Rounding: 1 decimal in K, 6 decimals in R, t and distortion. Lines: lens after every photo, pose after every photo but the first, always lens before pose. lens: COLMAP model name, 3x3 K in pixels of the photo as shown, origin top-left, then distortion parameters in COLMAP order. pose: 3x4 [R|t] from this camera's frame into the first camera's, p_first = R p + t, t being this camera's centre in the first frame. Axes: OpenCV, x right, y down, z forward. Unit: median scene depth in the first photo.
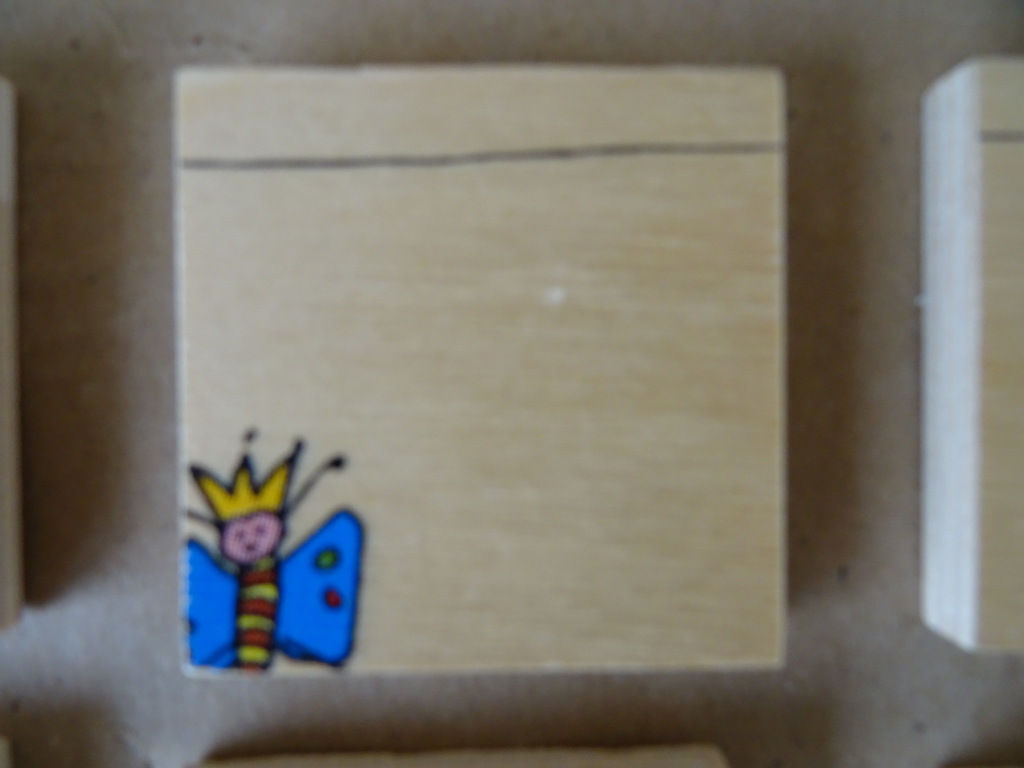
lens RADIAL K [[730.6, 0, 512.0], [0, 730.6, 384.0], [0, 0, 1]] dist [0.002571, -0.004294]
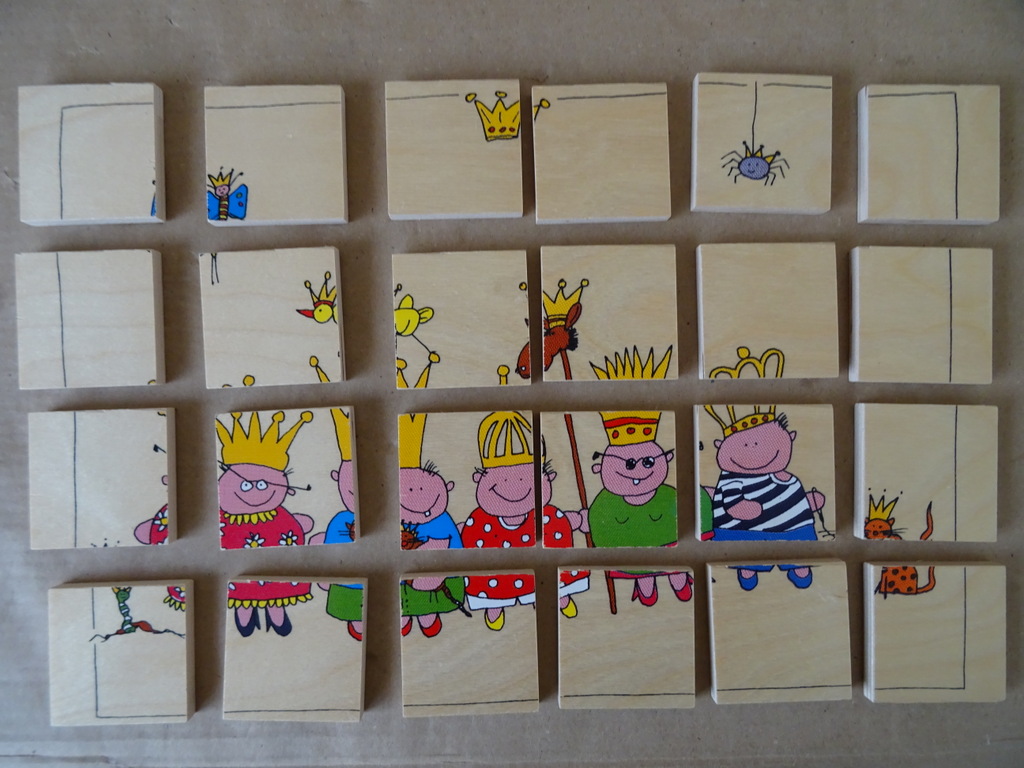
lens RADIAL K [[755.6, 0, 528.2], [0, 755.6, 380.8], [0, 0, 1]] dist [0.019474, -0.007681]
pose [[0.999761, -0.019763, 0.009398, 1.423351], [0.020016, 0.999420, -0.027554, 1.513034], [-0.008848, 0.027736, 0.999576, -3.561584]]
